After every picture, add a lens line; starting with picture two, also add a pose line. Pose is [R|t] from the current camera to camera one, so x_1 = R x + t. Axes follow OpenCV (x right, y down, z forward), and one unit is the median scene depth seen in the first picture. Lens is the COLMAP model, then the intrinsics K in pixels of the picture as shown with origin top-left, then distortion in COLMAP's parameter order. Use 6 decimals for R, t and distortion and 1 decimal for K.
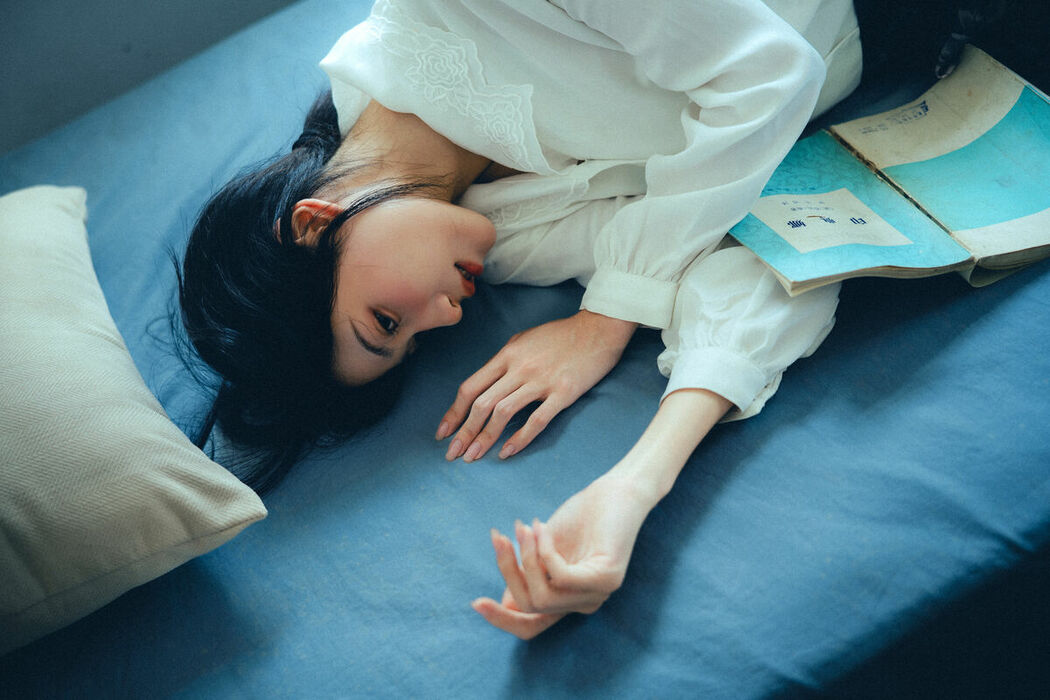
lens RADIAL K [[1062.8, 0, 524.6], [0, 1062.8, 349.0], [0, 0, 1]] dist [-0.014849, 0.000000]
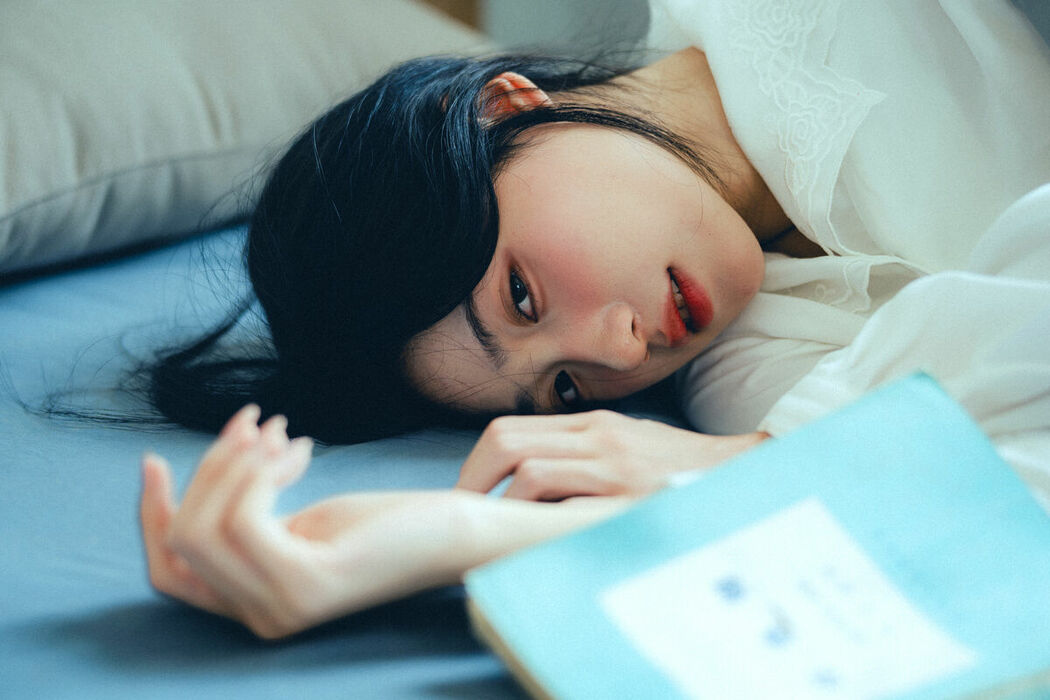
lens RADIAL K [[1971.1, 0, 525.0], [0, 1971.1, 350.1], [0, 0, 1]] dist [0.042086, 0.000000]
pose [[0.822751, 0.556746, -0.114521, 0.021753], [-0.560850, 0.827906, -0.004420, 0.007924], [0.092352, 0.067866, 0.993411, -0.117439]]
